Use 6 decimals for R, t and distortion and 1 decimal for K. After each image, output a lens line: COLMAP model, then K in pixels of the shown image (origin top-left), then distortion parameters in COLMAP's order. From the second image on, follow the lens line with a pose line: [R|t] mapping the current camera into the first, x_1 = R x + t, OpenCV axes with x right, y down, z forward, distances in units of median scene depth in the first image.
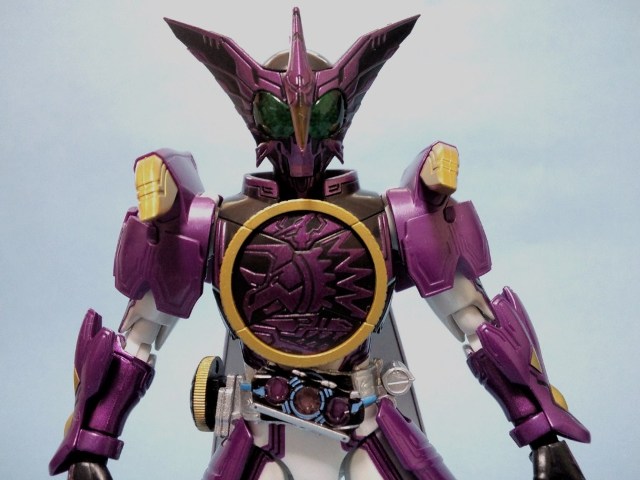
lens RADIAL K [[571.3, 0, 320.0], [0, 571.3, 240.0], [0, 0, 1]] dist [0.020722, -0.002947]
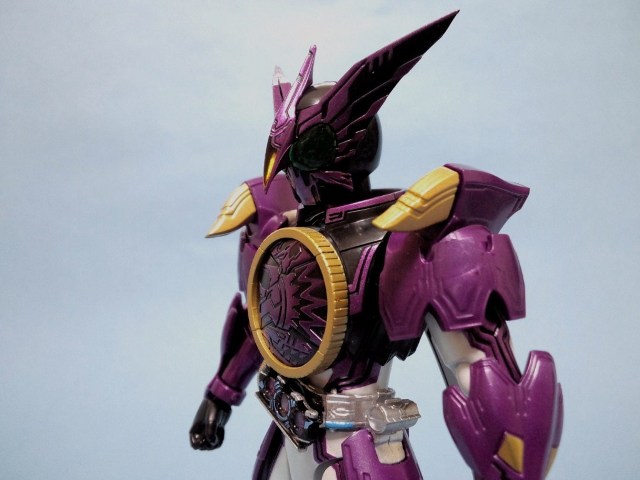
lens RADIAL K [[571.3, 0, 320.0], [0, 571.3, 240.0], [0, 0, 1]] dist [0.020722, -0.002947]
pose [[0.611918, 0.090522, -0.785724, 0.881580], [-0.025727, 0.995181, 0.094617, -0.154981], [0.790503, -0.037684, 0.611298, 0.366961]]
